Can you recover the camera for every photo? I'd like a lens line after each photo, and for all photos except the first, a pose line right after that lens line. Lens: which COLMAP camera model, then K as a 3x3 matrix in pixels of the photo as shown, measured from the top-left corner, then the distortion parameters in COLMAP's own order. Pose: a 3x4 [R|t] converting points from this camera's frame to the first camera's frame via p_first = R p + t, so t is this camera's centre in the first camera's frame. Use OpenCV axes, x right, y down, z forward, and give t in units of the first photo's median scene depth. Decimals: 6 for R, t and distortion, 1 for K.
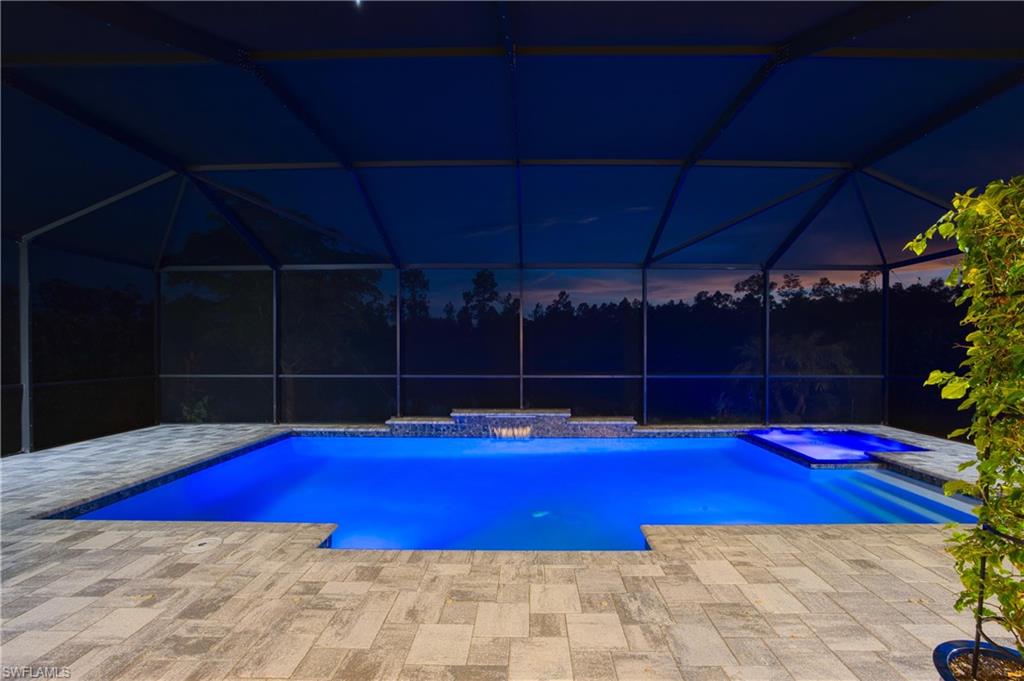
lens RADIAL K [[411.1, 0, 512.0], [0, 411.1, 340.5], [0, 0, 1]] dist [-0.000050, 0.000350]
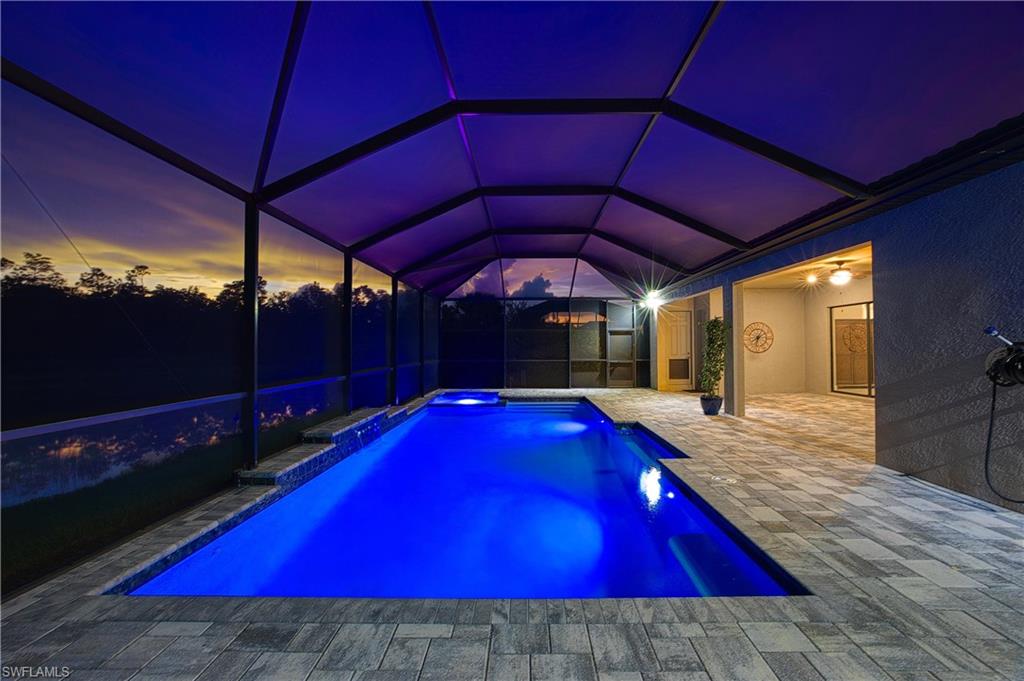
lens RADIAL K [[392.6, 0, 516.6], [0, 392.6, 337.9], [0, 0, 1]] dist [-0.033650, 0.011004]
pose [[0.005936, 0.017107, 0.999836, -2.000035], [-0.015719, 0.999732, -0.017012, 0.040987], [-0.999859, -0.015616, 0.006204, 1.630051]]
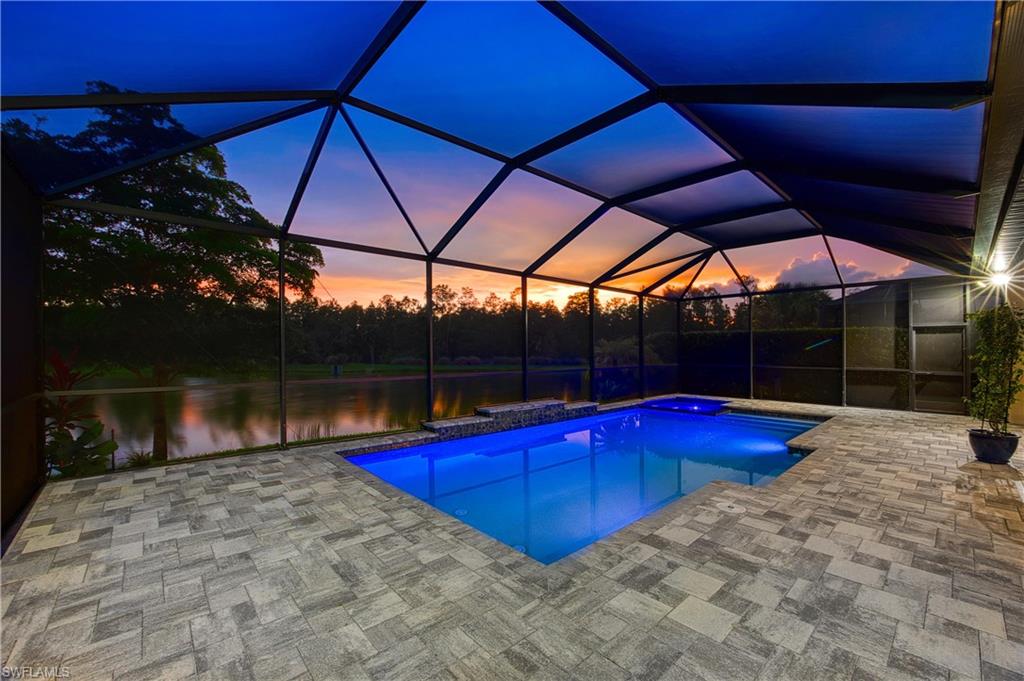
lens RADIAL K [[413.3, 0, 499.7], [0, 413.3, 350.3], [0, 0, 1]] dist [-0.058378, 0.013183]
pose [[0.748478, -0.004781, 0.663143, -1.929847], [-0.011036, 0.999746, 0.019663, 0.024064], [-0.663068, -0.022036, 0.748235, 0.551341]]
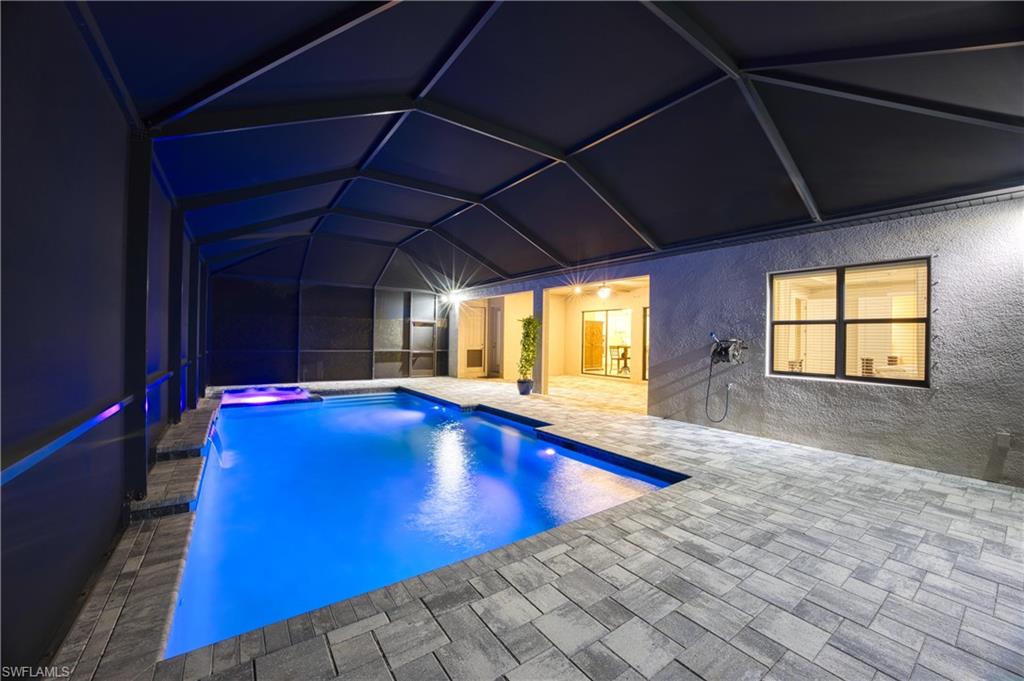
lens RADIAL K [[403.0, 0, 512.0], [0, 403.0, 340.5], [0, 0, 1]] dist [-0.055557, 0.011638]
pose [[-0.588787, -0.018491, 0.808077, -2.002653], [-0.033815, 0.999427, -0.001768, 0.052461], [-0.807581, -0.028366, -0.589074, 2.357598]]
